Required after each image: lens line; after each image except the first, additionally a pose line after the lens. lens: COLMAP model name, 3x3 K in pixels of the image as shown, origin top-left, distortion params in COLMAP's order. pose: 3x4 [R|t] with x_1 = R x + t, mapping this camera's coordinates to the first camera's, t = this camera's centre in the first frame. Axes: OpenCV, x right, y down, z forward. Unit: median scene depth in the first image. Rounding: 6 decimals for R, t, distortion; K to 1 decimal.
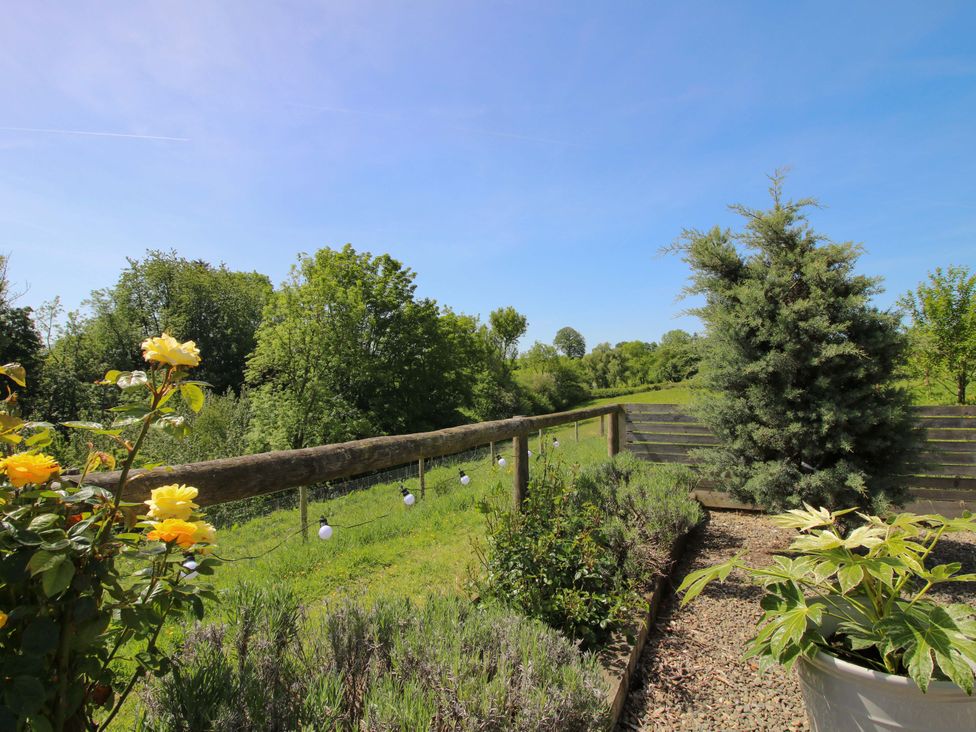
lens RADIAL K [[508.7, 0, 481.7], [0, 508.7, 357.9], [0, 0, 1]] dist [0.000525, -0.014301]
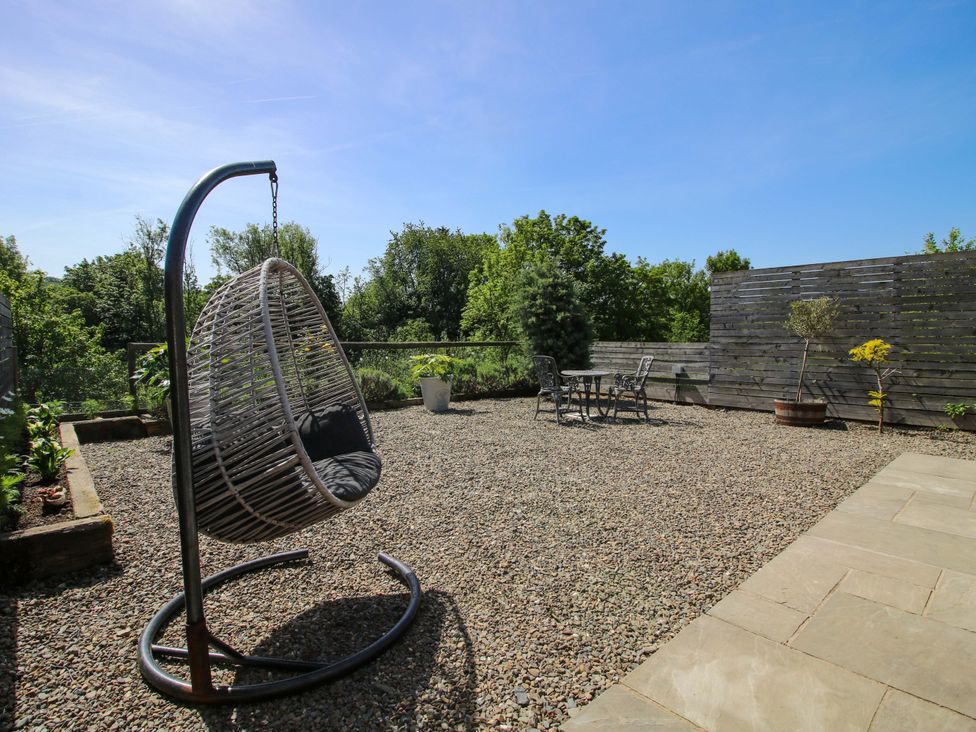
lens RADIAL K [[508.7, 0, 478.2], [0, 508.7, 359.5], [0, 0, 1]] dist [0.000525, -0.014301]
pose [[0.896043, 0.031252, -0.442866, 0.102949], [0.015892, 0.994622, 0.102344, -0.005333], [0.443682, -0.098743, 0.890728, -0.103420]]
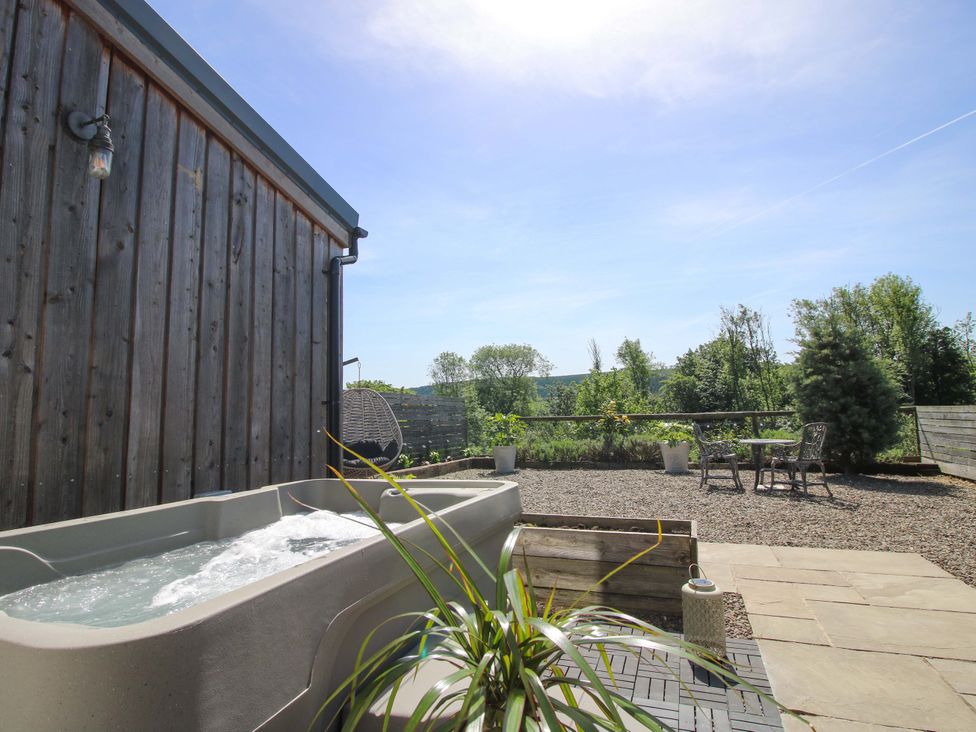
lens RADIAL K [[520.4, 0, 481.3], [0, 520.4, 366.0], [0, 0, 1]] dist [-0.002678, -0.008763]
pose [[0.011261, -0.092140, -0.995682, 0.206996], [0.084253, 0.992292, -0.090874, -0.000367], [0.996381, -0.082866, 0.018937, -0.040118]]
